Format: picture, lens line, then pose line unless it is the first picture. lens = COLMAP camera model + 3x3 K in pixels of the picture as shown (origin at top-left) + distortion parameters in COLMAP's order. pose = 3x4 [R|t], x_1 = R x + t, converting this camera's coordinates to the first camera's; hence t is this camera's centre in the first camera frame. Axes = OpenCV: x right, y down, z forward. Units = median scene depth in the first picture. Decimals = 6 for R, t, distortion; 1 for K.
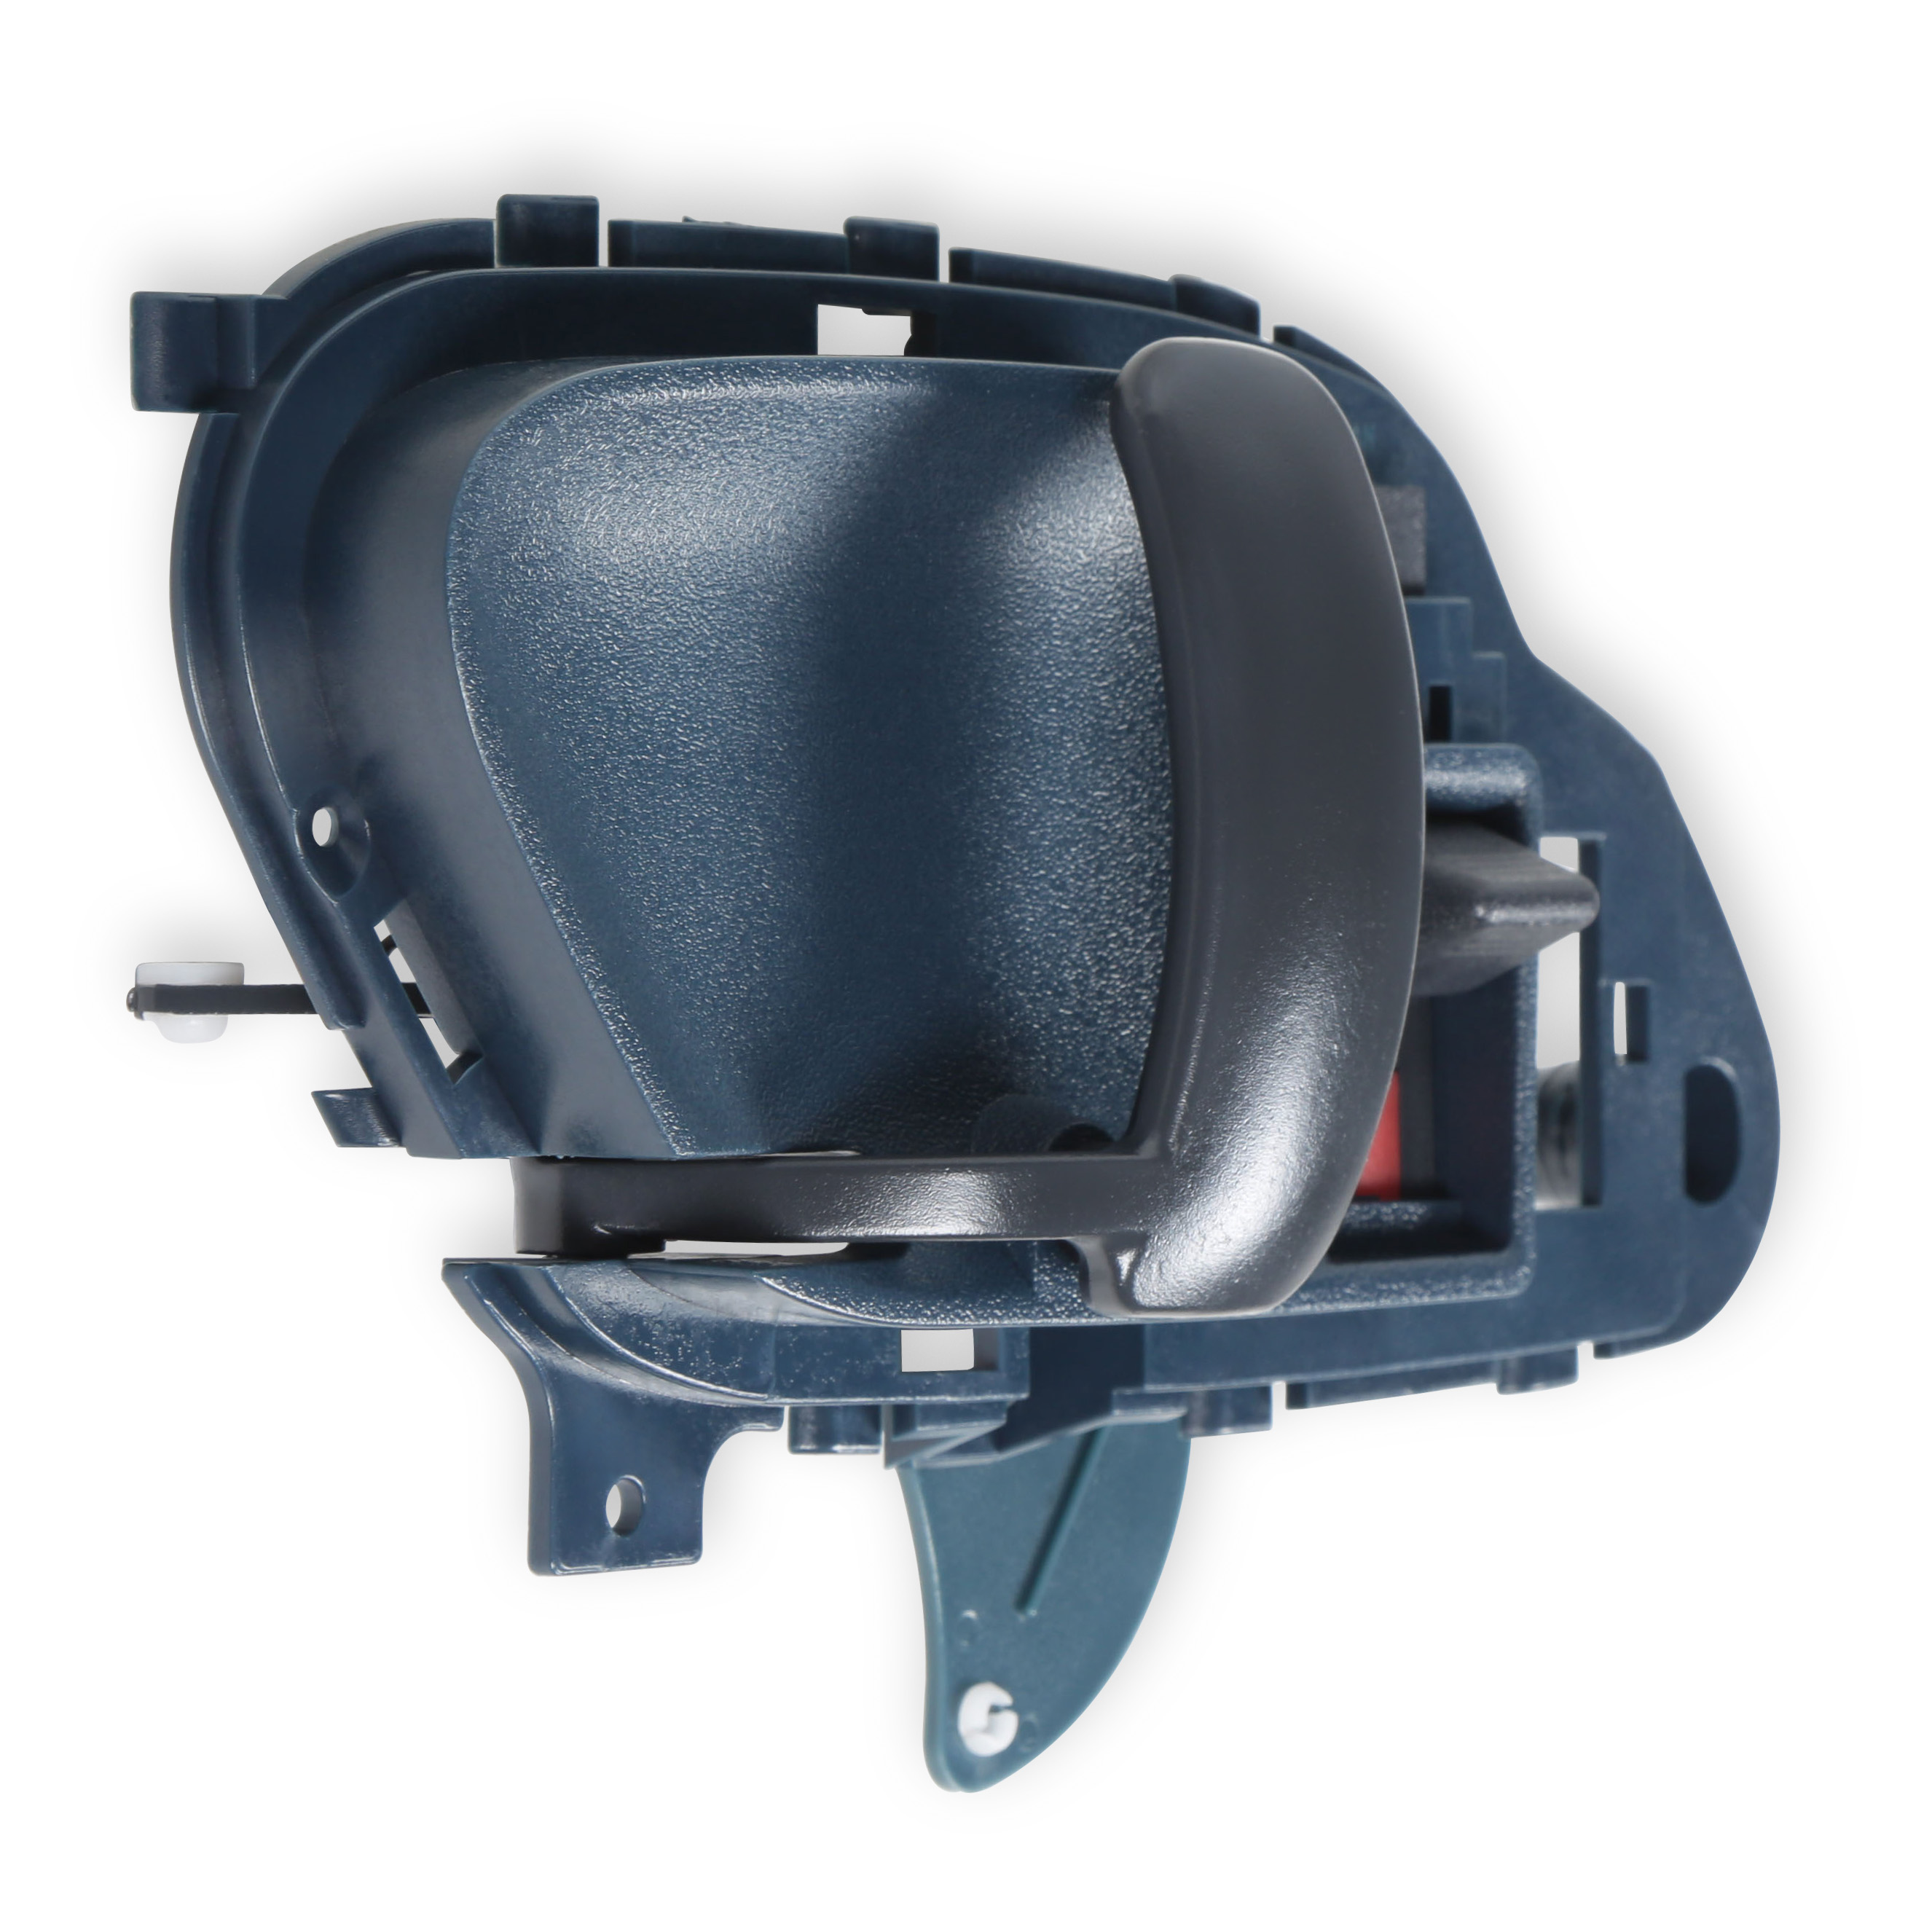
lens RADIAL K [[10408.9, 0, 966.0], [0, 10408.9, 966.0], [0, 0, 1]] dist [-0.032687, -6.386734]
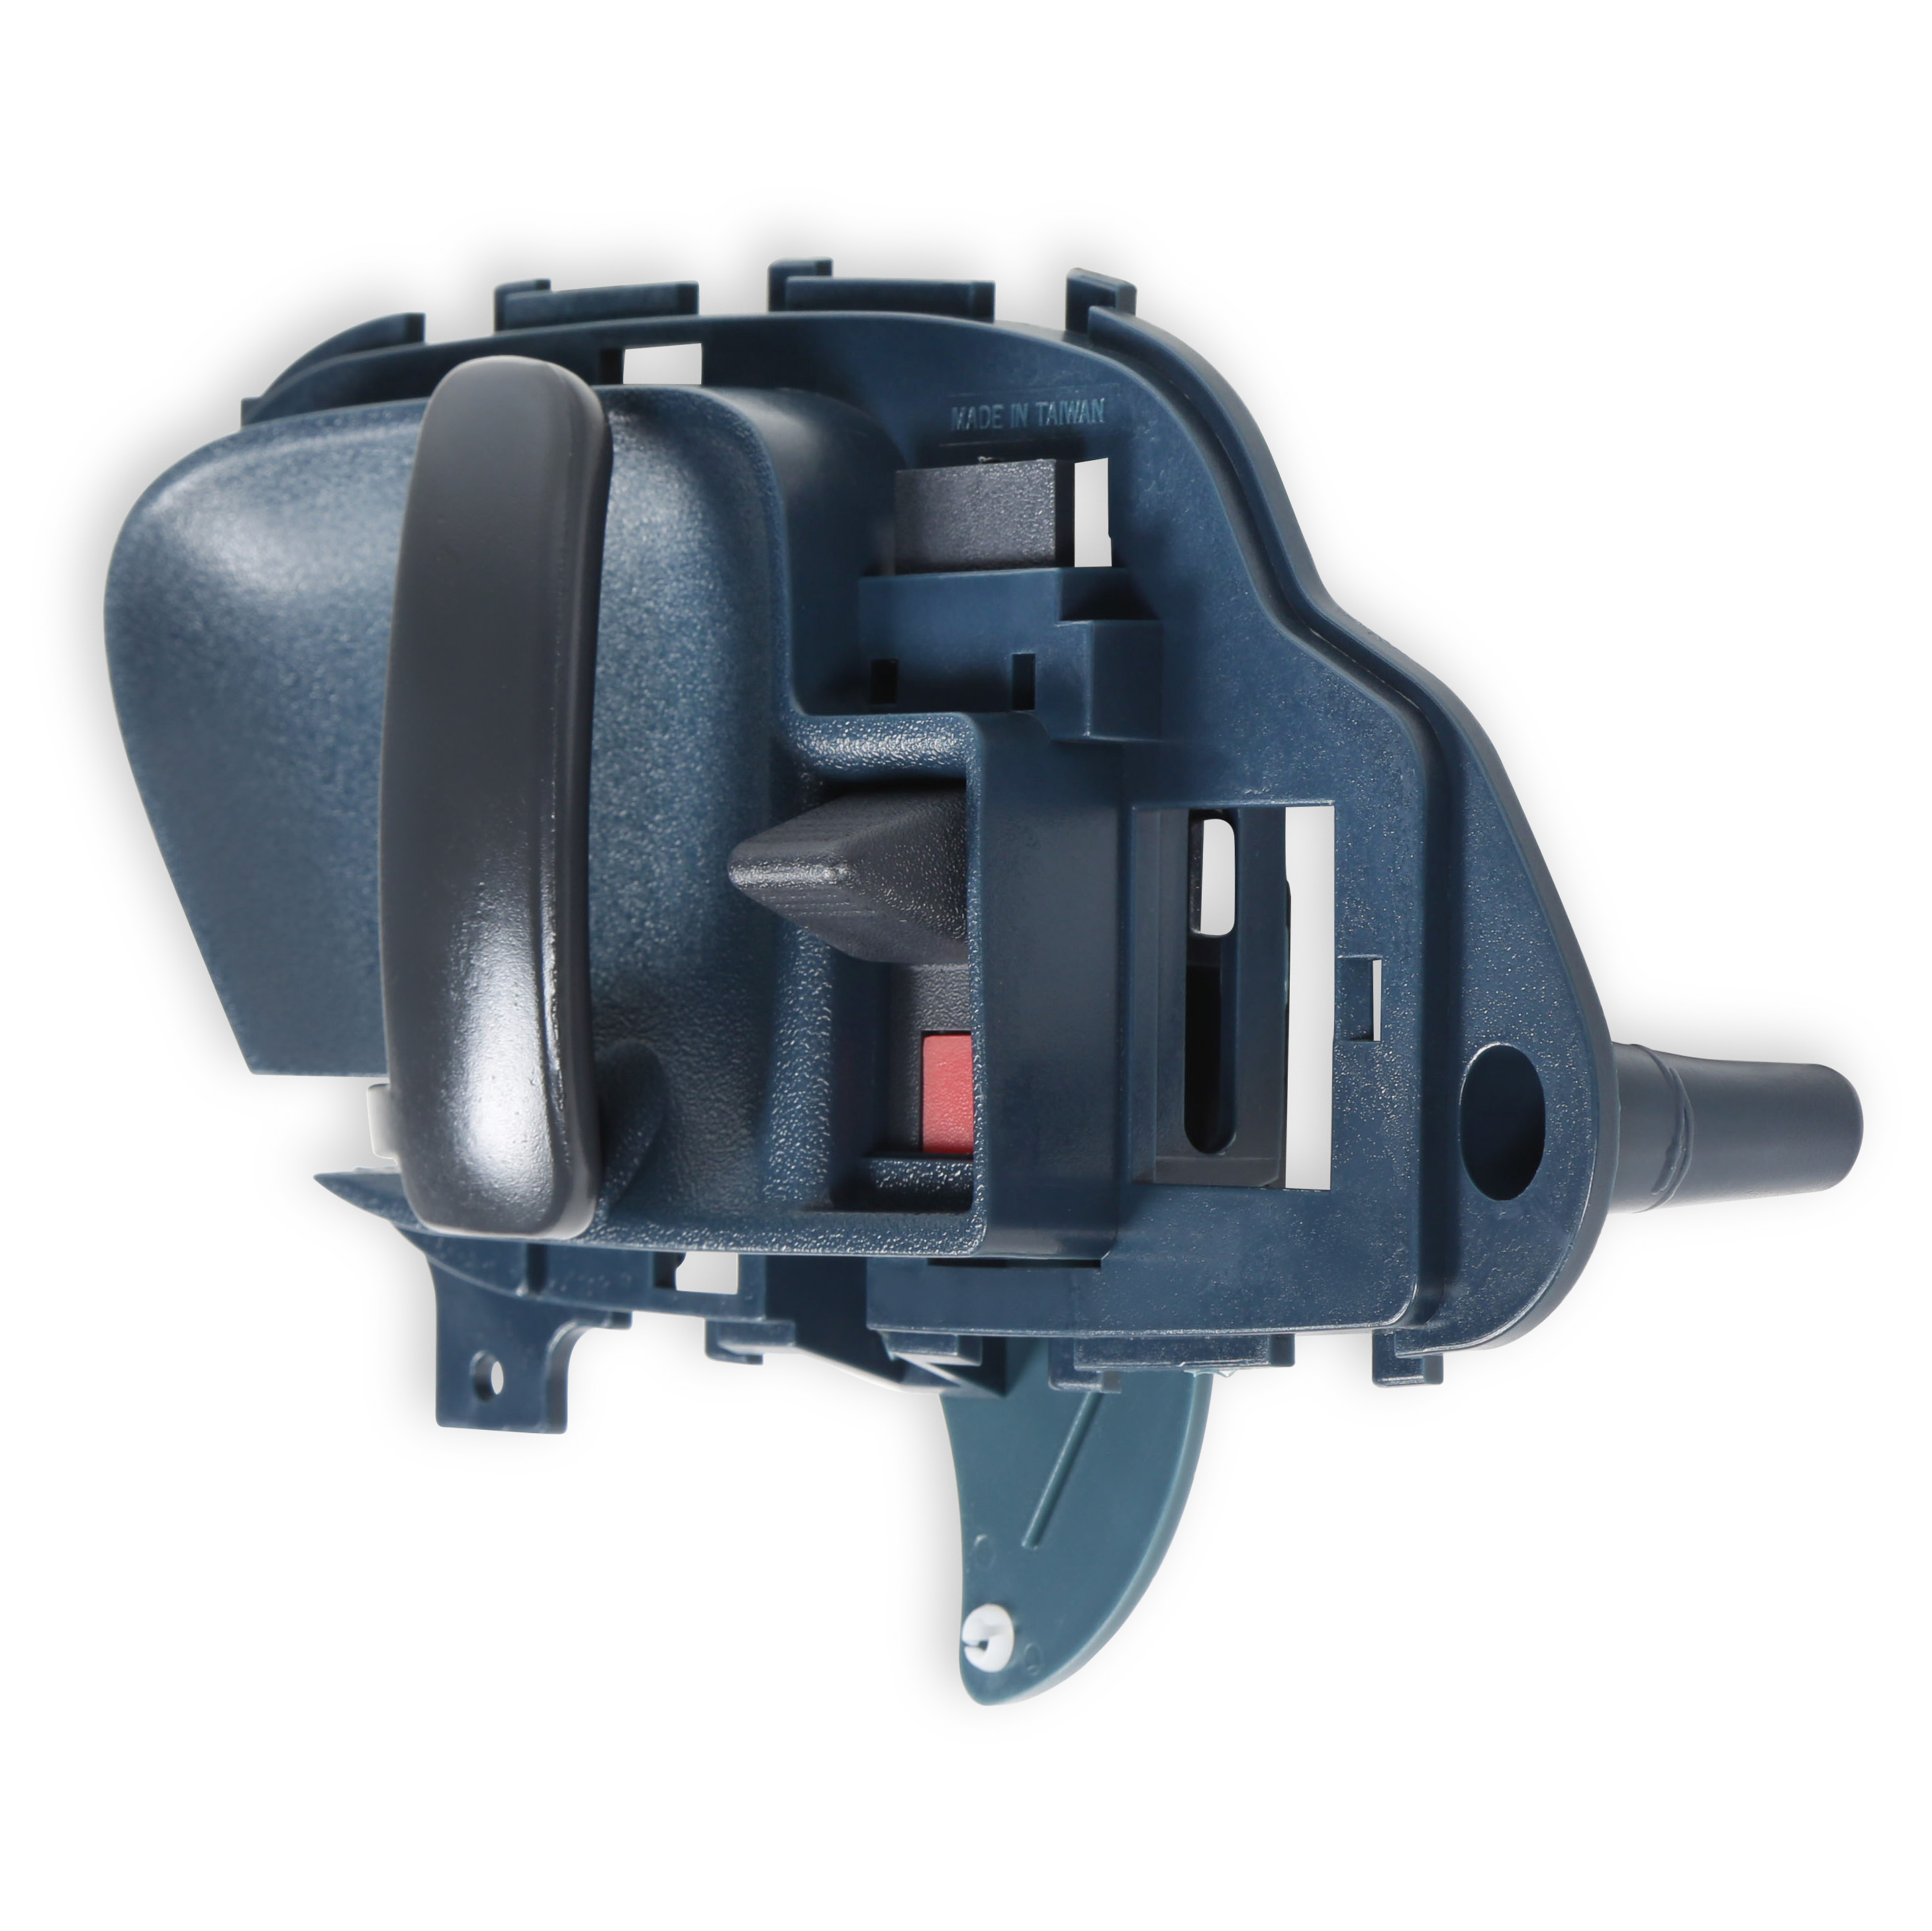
lens RADIAL K [[10408.0, 0, 966.0], [0, 10408.0, 965.5], [0, 0, 1]] dist [-0.032687, -6.386734]
pose [[-0.183264, -0.006721, -0.983041, 1.102311], [-0.027218, 0.999628, -0.001761, 0.005422], [0.982687, 0.026434, -0.183378, 1.245555]]
